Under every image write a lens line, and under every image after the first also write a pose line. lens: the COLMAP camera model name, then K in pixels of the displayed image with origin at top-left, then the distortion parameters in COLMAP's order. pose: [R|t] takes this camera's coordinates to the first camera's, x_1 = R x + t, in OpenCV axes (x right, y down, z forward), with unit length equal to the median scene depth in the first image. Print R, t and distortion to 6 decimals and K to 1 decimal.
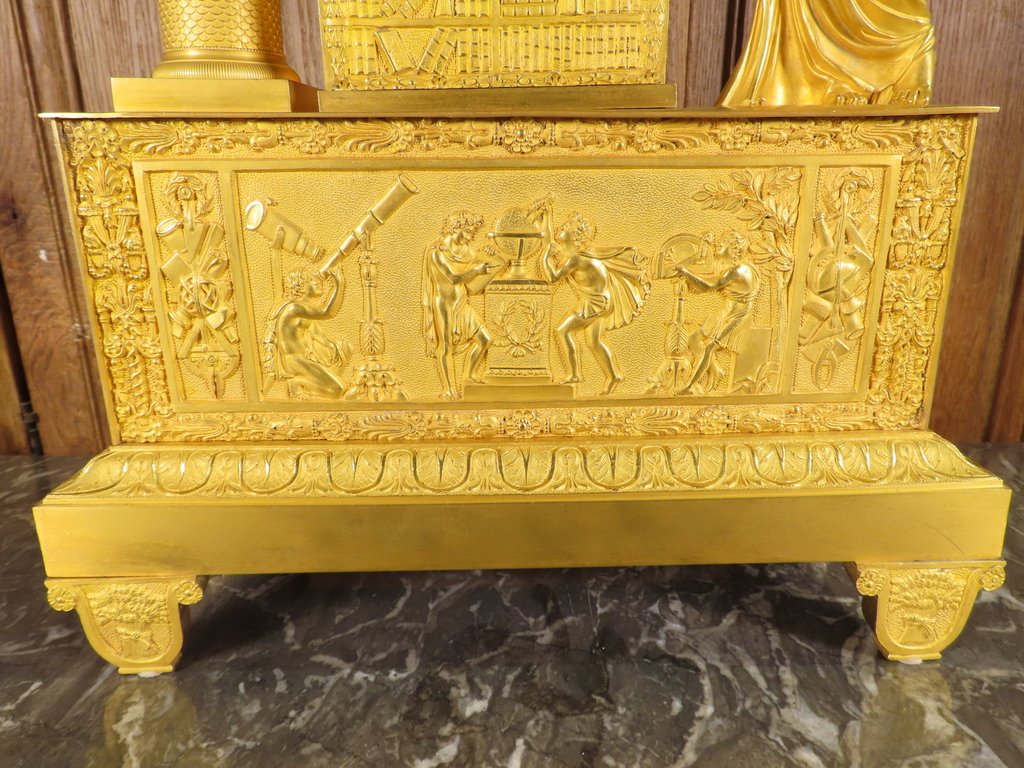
lens RADIAL K [[764.8, 0, 512.0], [0, 764.8, 384.0], [0, 0, 1]] dist [-0.013916, -0.001891]
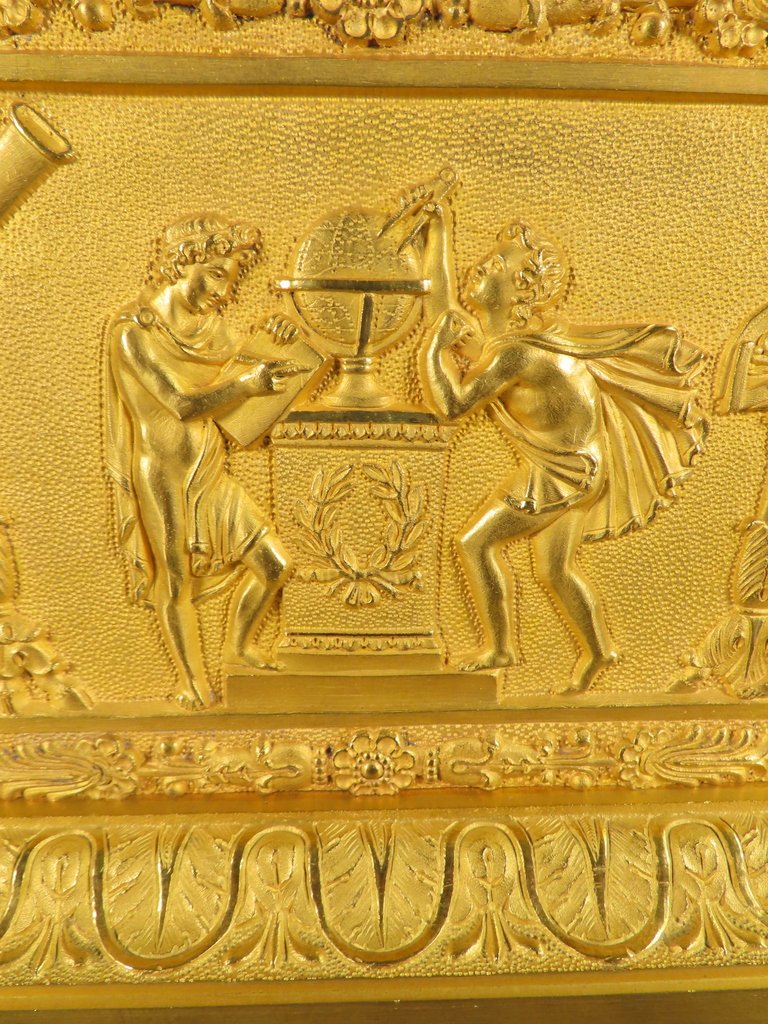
lens RADIAL K [[702.7, 0, 384.0], [0, 702.7, 512.0], [0, 0, 1]] dist [-0.015968, 0.005409]
pose [[0.999926, 0.002968, 0.011786, 0.015760], [-0.002581, 0.999462, -0.032701, -0.073785], [-0.011876, 0.032668, 0.999396, 0.643105]]
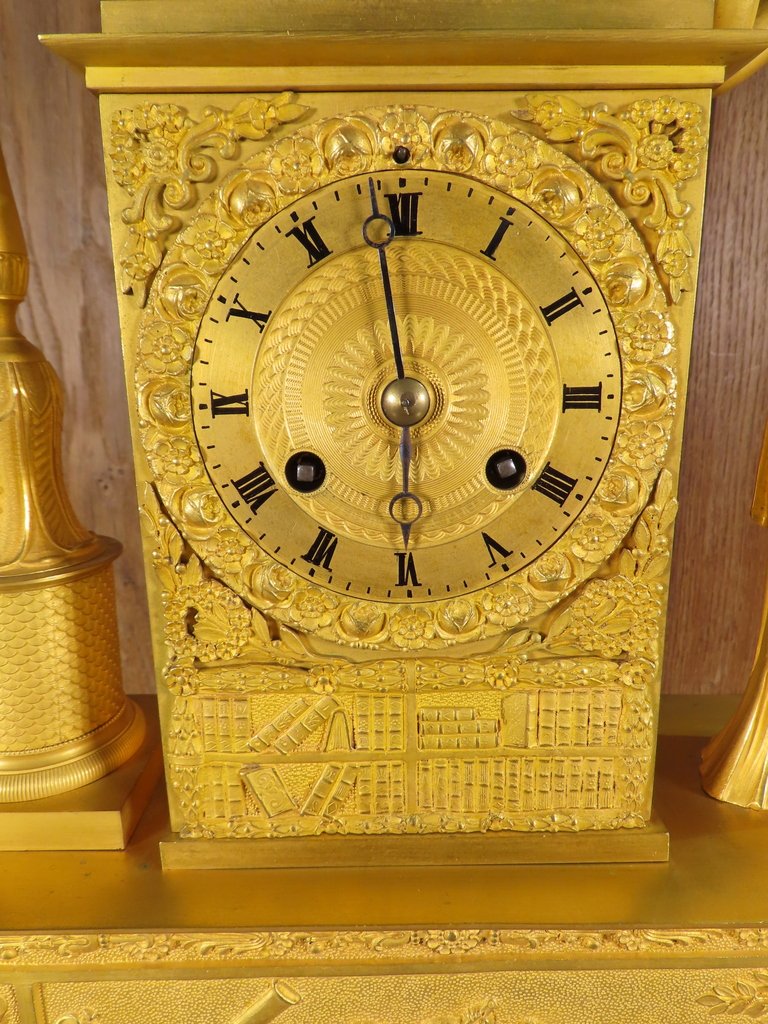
lens RADIAL K [[764.8, 0, 396.6], [0, 764.8, 524.6], [0, 0, 1]] dist [-0.013916, -0.001891]
pose [[0.999994, 0.002807, -0.002200, -0.032251], [-0.002974, 0.996785, -0.080065, -0.588467], [0.001968, 0.080071, 0.996787, 0.259157]]
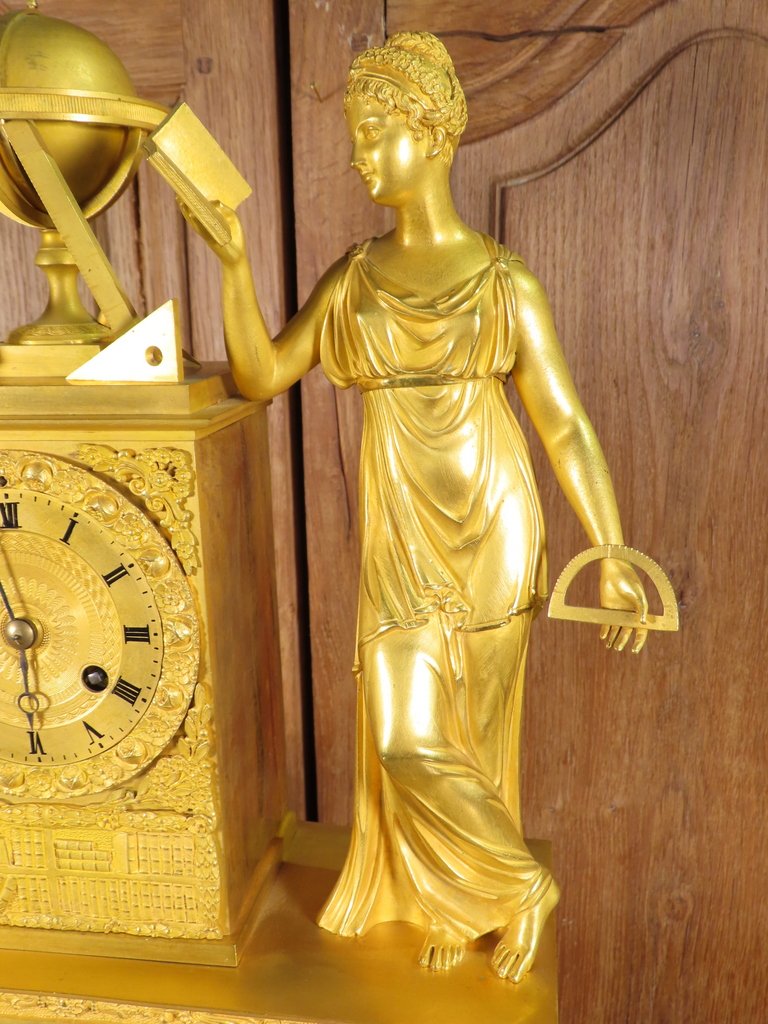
lens RADIAL K [[1015.3, 0, 381.1], [0, 1015.3, 525.1], [0, 0, 1]] dist [0.003243, 0.010351]
pose [[0.987827, 0.024885, -0.153552, 0.543019], [-0.037424, 0.996147, -0.079316, -0.774098], [0.150986, 0.084097, 0.984952, -0.236400]]
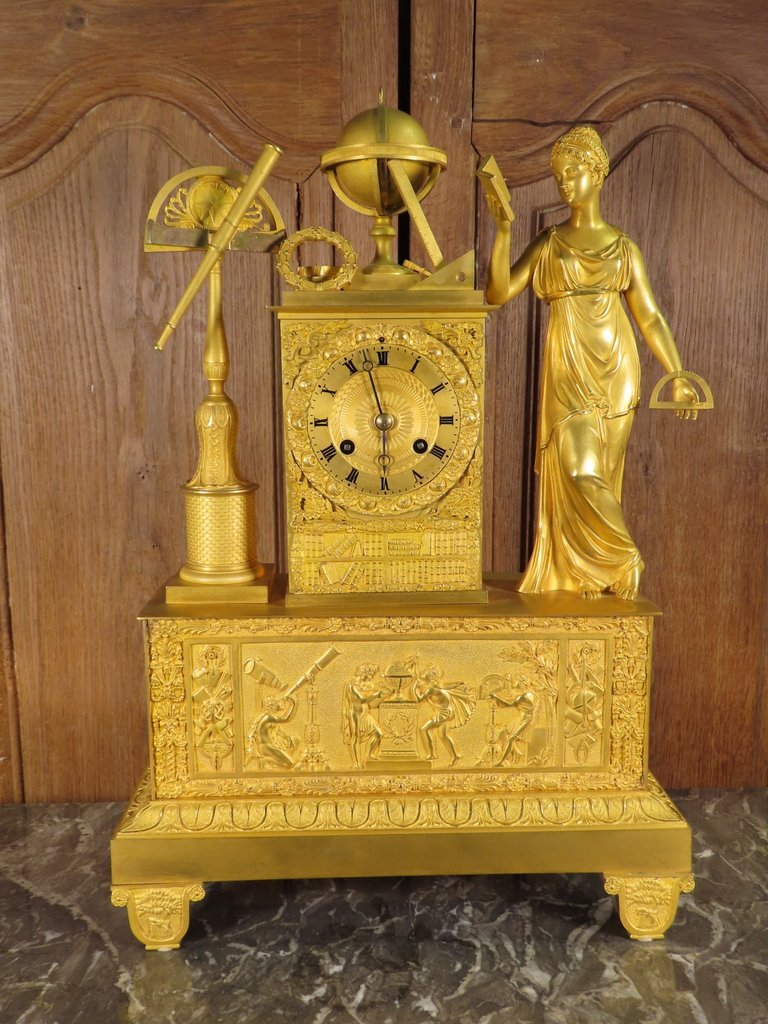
lens RADIAL K [[991.6, 0, 384.6], [0, 991.6, 506.6], [0, 0, 1]] dist [0.020788, -0.001190]
pose [[0.999892, 0.001416, 0.014608, -0.055456], [0.000705, 0.989552, -0.144175, -0.241156], [-0.014659, 0.144170, 0.989444, -1.248090]]
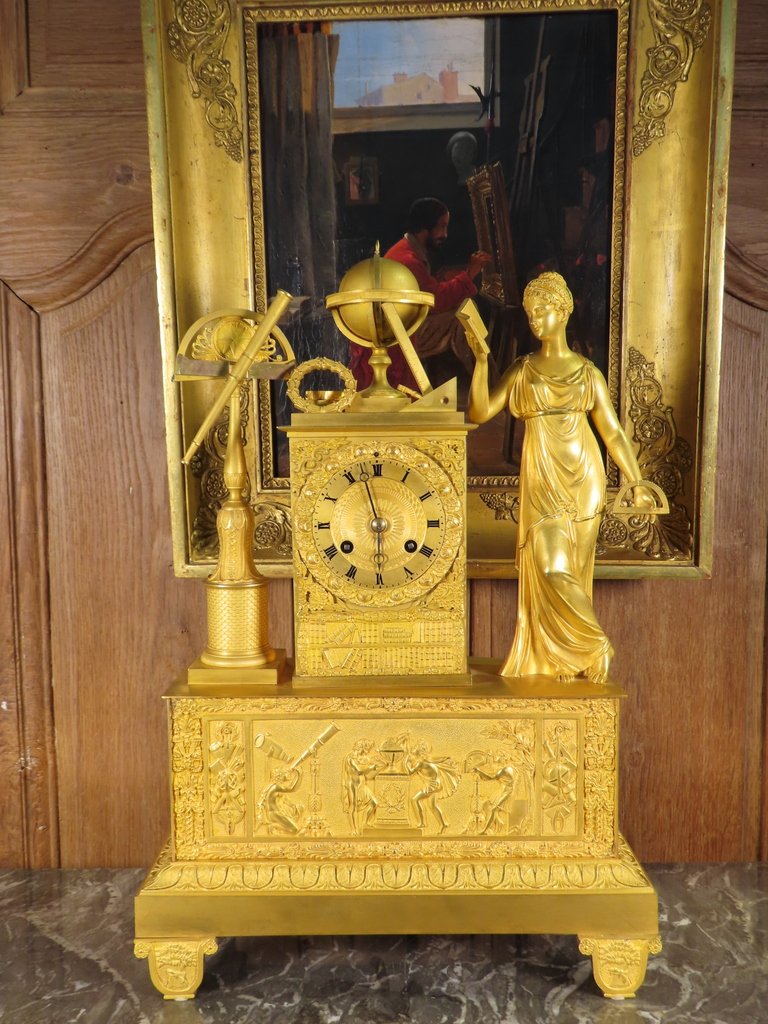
lens RADIAL K [[978.1, 0, 384.0], [0, 978.1, 512.0], [0, 0, 1]] dist [0.011369, 0.003822]
pose [[0.999727, 0.001997, -0.023293, 0.042994], [-0.007119, 0.975037, -0.221930, -0.225461], [0.022268, 0.222035, 0.974784, -1.521185]]
